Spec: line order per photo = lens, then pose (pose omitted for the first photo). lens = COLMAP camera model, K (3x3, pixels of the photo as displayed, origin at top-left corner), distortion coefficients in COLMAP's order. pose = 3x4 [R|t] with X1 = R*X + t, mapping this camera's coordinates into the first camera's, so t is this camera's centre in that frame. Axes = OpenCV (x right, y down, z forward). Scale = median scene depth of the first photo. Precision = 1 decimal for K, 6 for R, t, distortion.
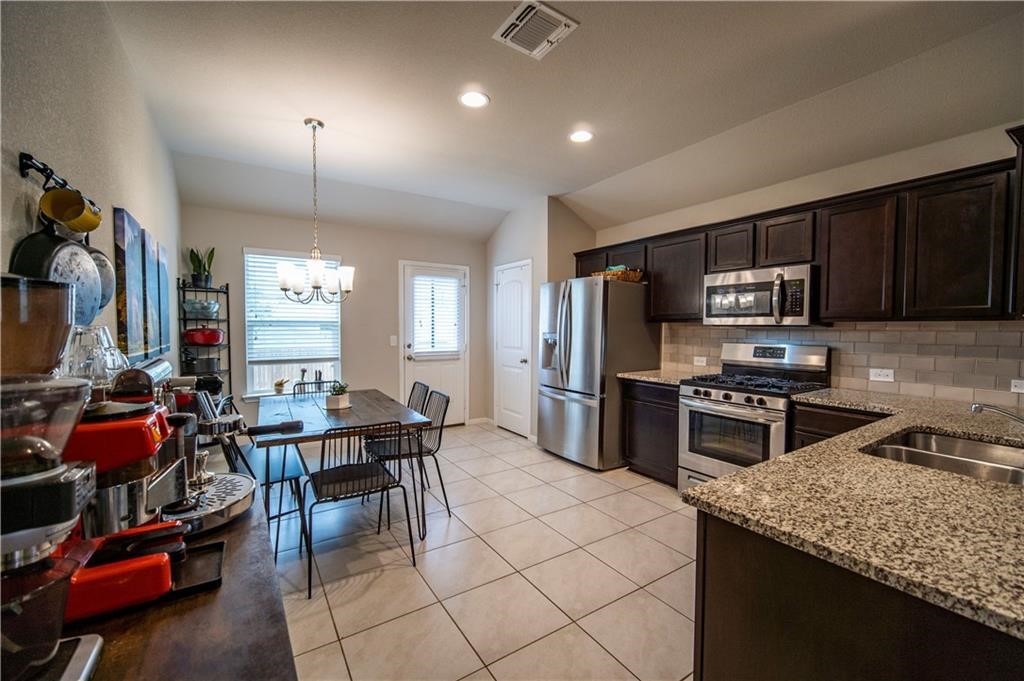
lens RADIAL K [[478.3, 0, 512.0], [0, 478.3, 340.5], [0, 0, 1]] dist [0.000397, 0.000014]
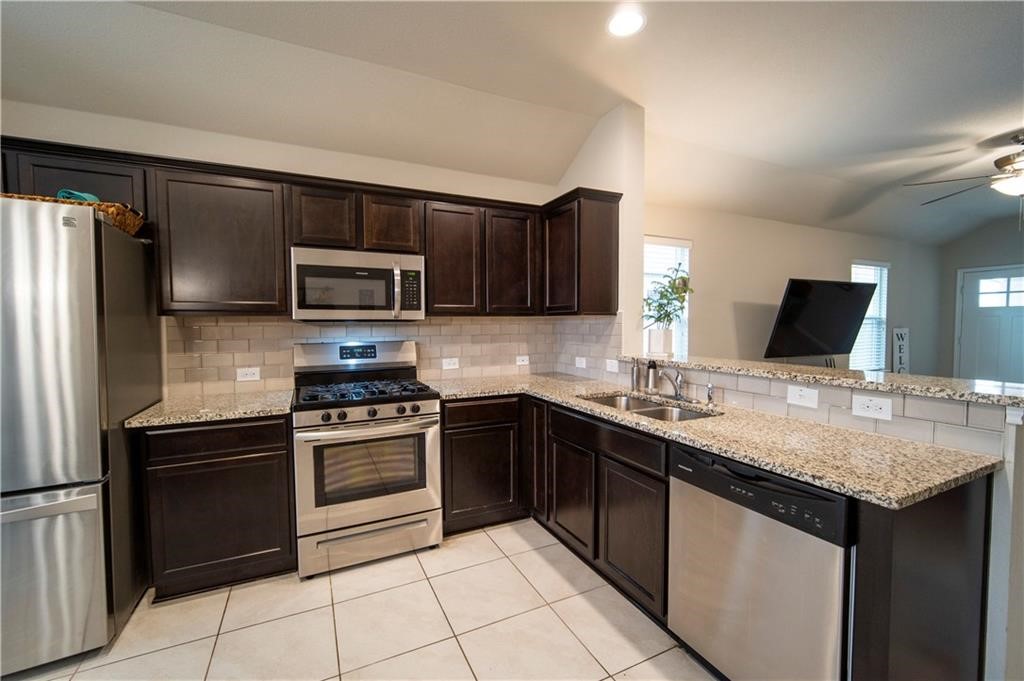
lens RADIAL K [[435.4, 0, 512.0], [0, 435.4, 340.5], [0, 0, 1]] dist [-0.000230, 0.000098]
pose [[0.080293, -0.047620, 0.995633, -0.230945], [0.037110, 0.998308, 0.044756, -0.022505], [-0.996080, 0.033354, 0.081925, 0.734903]]
